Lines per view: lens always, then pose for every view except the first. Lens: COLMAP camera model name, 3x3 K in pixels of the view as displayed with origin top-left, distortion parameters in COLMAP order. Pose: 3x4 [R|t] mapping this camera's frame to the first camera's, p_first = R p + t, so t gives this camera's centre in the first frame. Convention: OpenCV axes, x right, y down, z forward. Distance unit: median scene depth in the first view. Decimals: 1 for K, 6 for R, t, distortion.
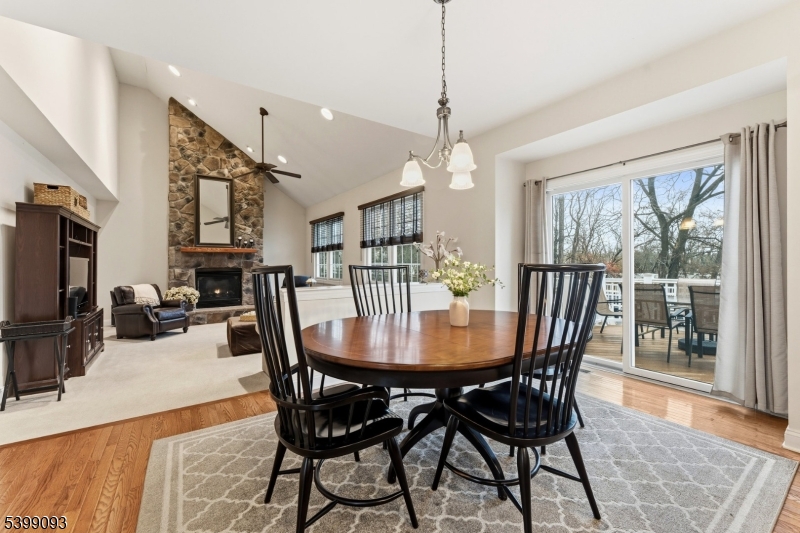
lens RADIAL K [[323.6, 0, 400.7], [0, 323.6, 264.2], [0, 0, 1]] dist [0.011527, -0.000214]
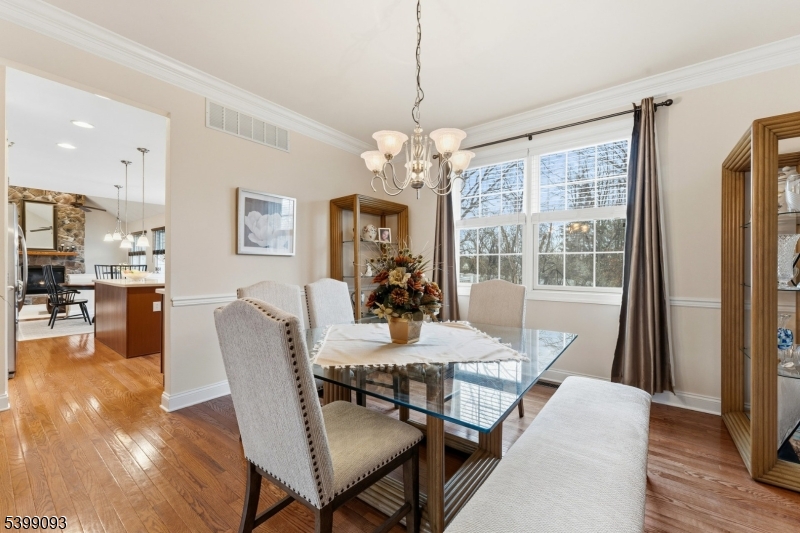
lens RADIAL K [[323.6, 0, 396.1], [0, 323.6, 268.8], [0, 0, 1]] dist [0.011527, -0.000214]
pose [[0.957667, 0.007841, 0.287772, 0.477960], [-0.009688, 0.999941, 0.004997, 0.002236], [-0.287716, -0.007574, 0.957686, -0.770390]]
